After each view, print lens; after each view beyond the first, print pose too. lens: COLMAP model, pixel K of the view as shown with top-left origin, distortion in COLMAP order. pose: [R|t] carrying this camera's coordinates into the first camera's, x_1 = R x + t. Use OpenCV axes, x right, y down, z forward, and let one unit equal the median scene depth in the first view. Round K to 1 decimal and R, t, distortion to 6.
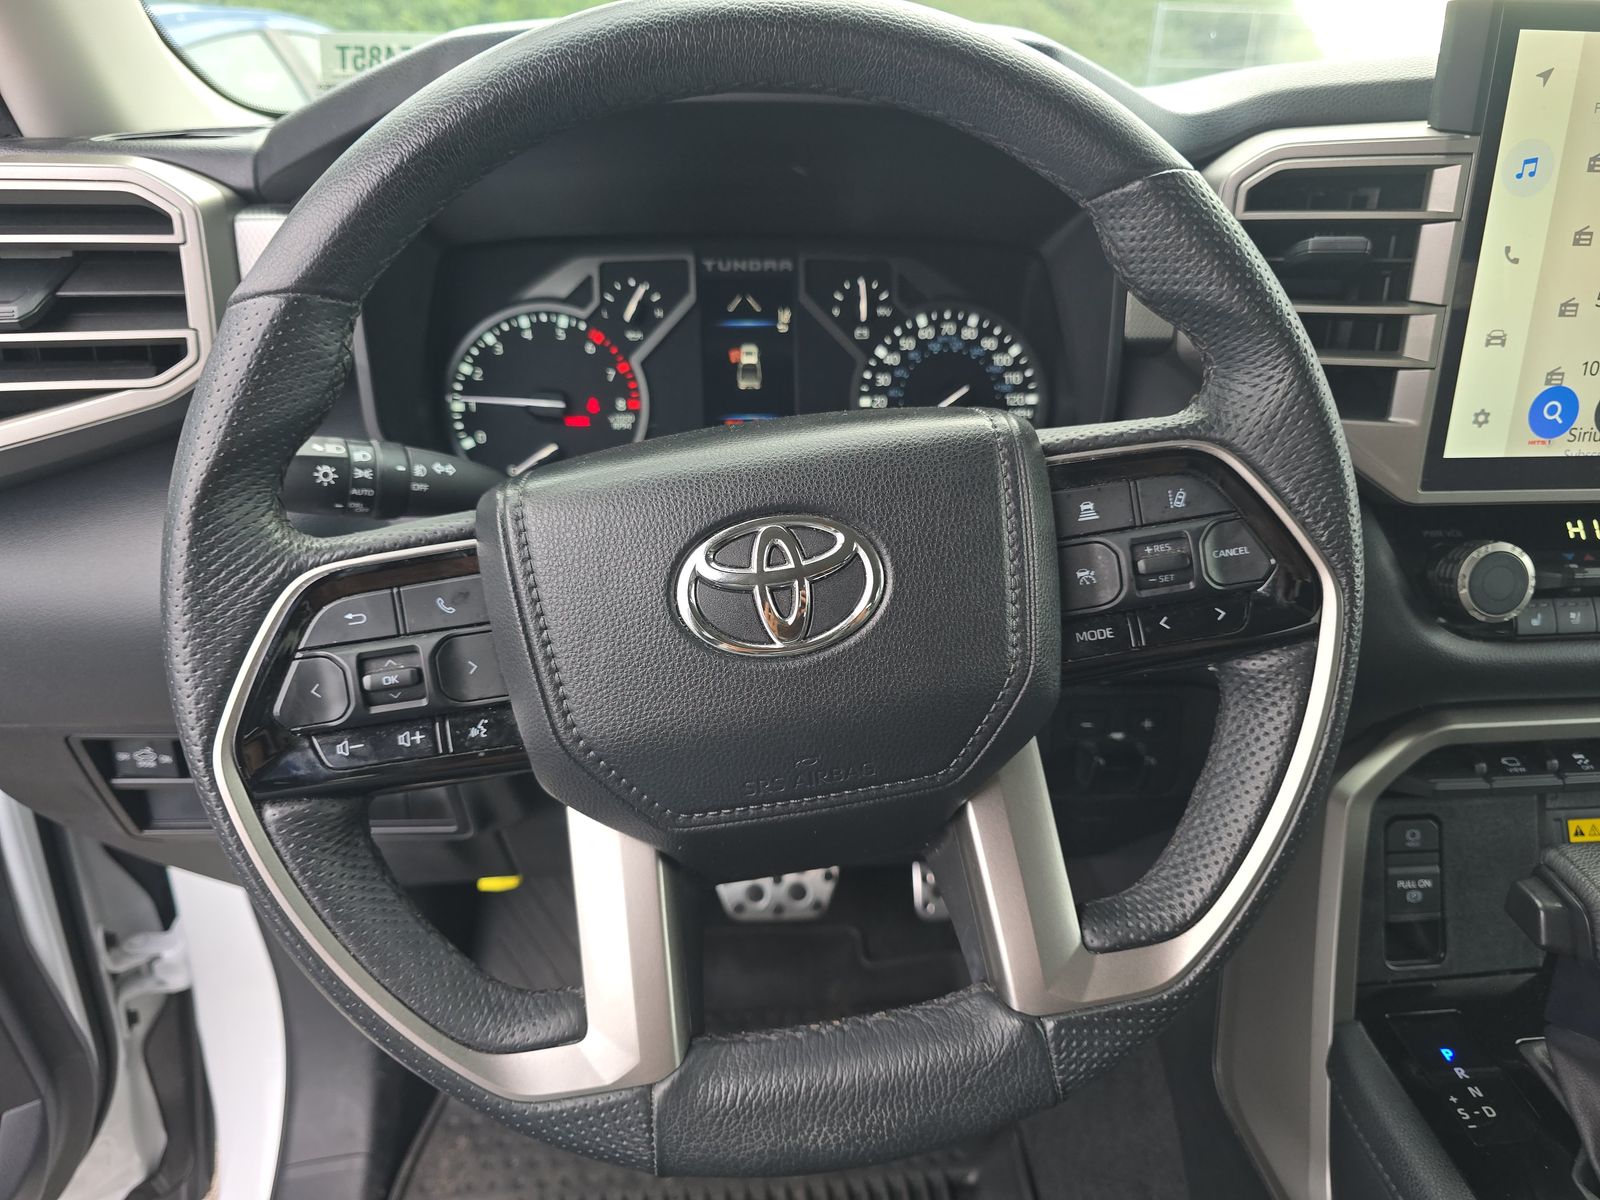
lens RADIAL K [[1109.0, 0, 804.9], [0, 1109.0, 595.0], [0, 0, 1]] dist [0.027167, -0.041230]
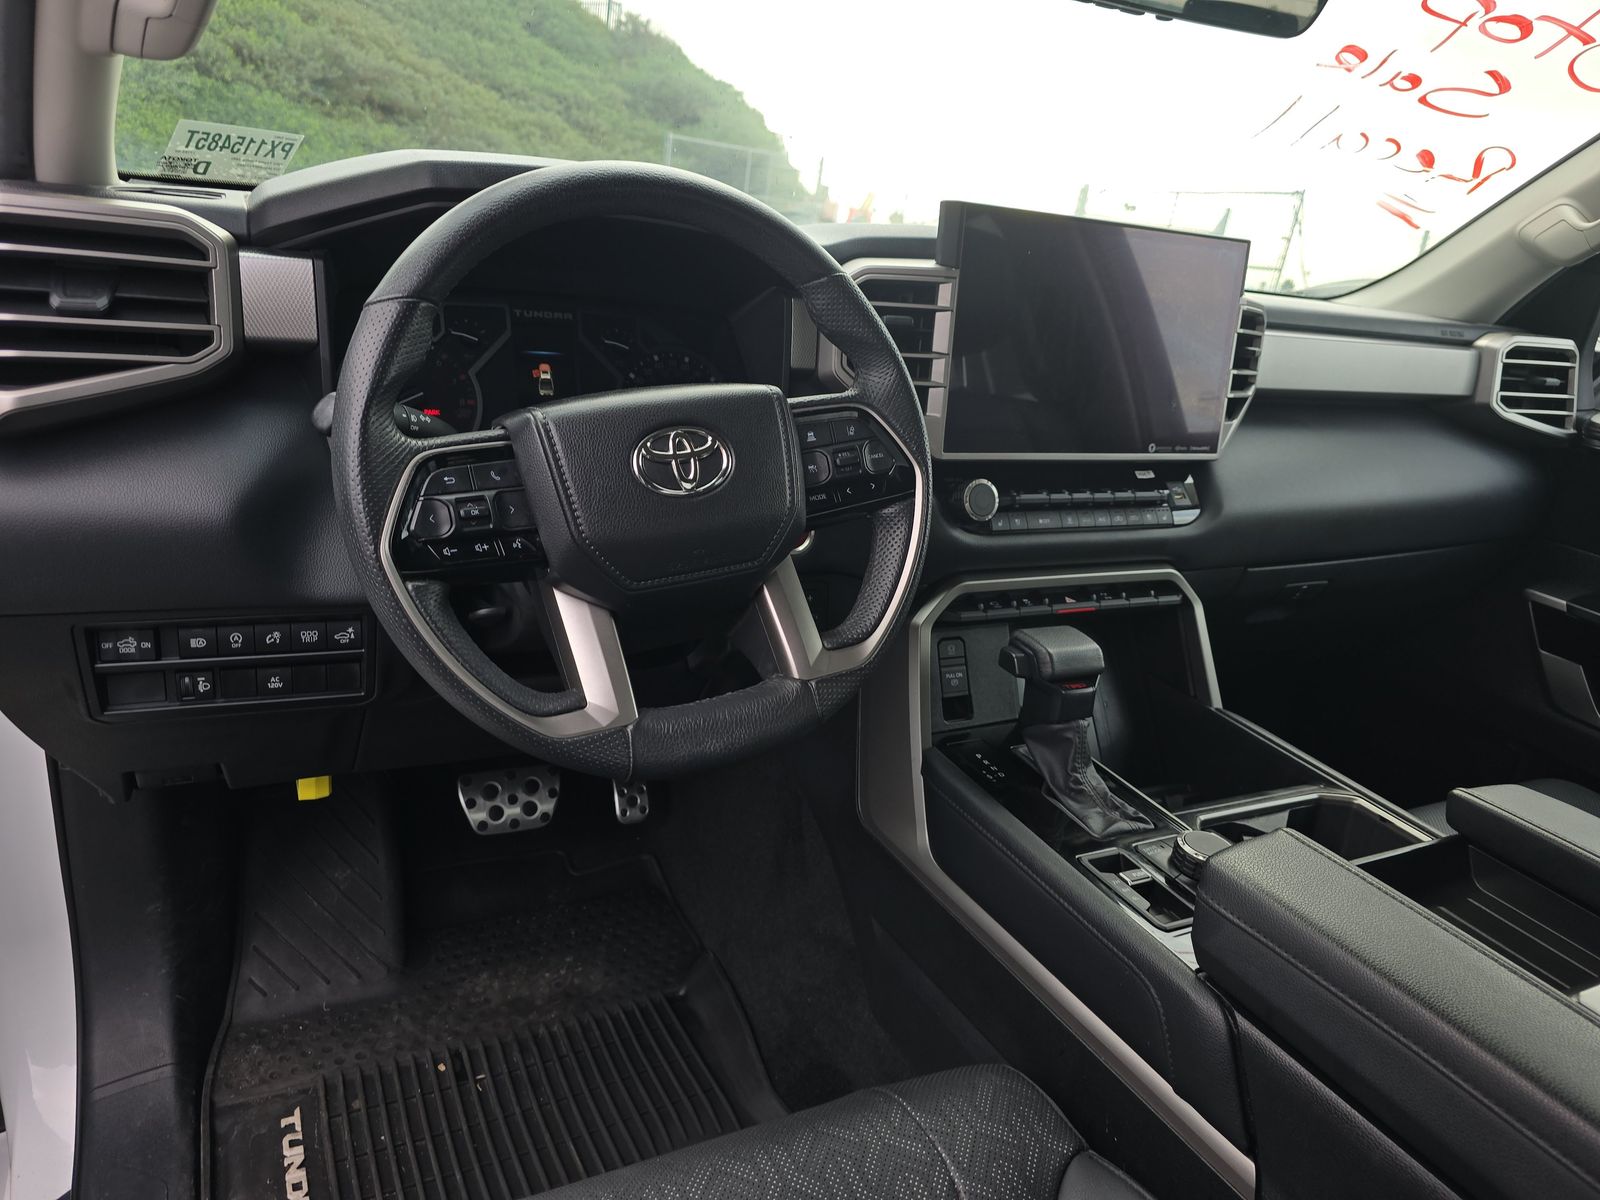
lens RADIAL K [[1078.3, 0, 804.2], [0, 1078.3, 603.3], [0, 0, 1]] dist [0.049995, -0.050579]
pose [[0.916250, -0.041641, 0.398436, -0.329969], [0.069120, 0.996100, -0.054846, 0.200127], [-0.394598, 0.077793, 0.915555, -0.460782]]
